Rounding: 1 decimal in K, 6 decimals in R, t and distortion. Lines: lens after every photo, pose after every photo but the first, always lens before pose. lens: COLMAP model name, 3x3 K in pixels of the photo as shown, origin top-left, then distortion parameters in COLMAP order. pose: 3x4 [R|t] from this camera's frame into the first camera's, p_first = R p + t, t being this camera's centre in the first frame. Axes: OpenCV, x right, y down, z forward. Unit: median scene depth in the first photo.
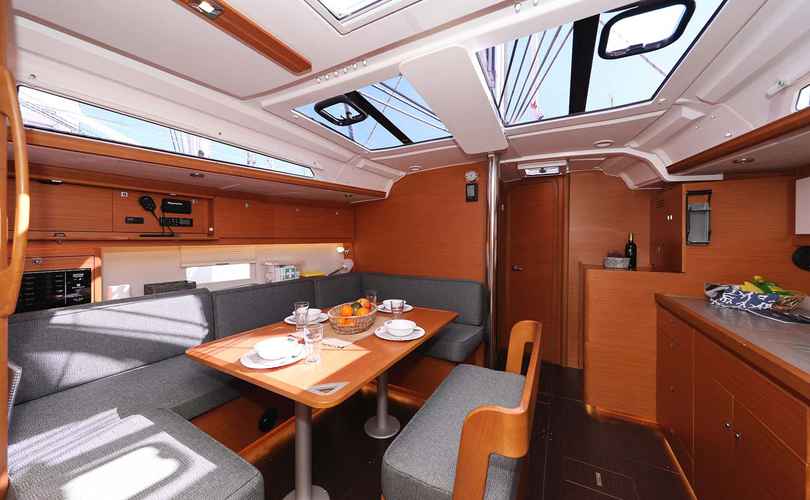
lens RADIAL K [[286.4, 0, 405.0], [0, 286.4, 250.0], [0, 0, 1]] dist [0.000454, -0.000051]
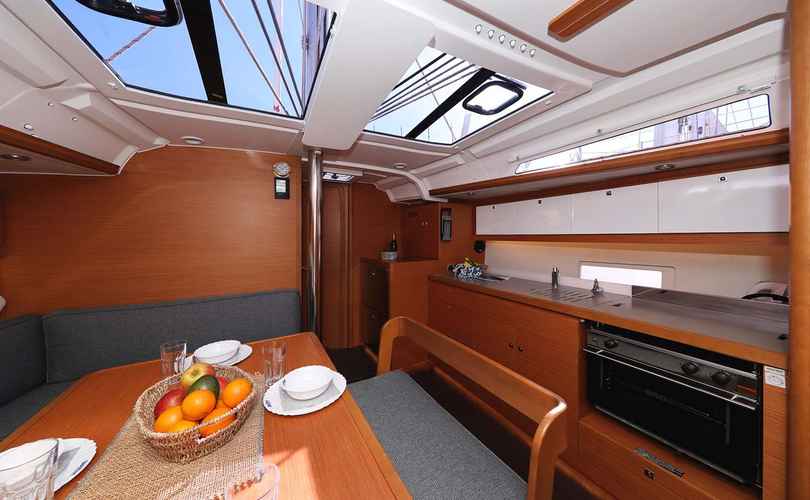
lens RADIAL K [[254.5, 0, 405.0], [0, 254.5, 250.0], [0, 0, 1]] dist [-0.000370, -0.000038]
pose [[0.544798, -0.068073, 0.835799, -0.293968], [0.047992, 0.997597, 0.049969, -0.050450], [-0.837193, 0.012889, 0.546756, 0.373804]]
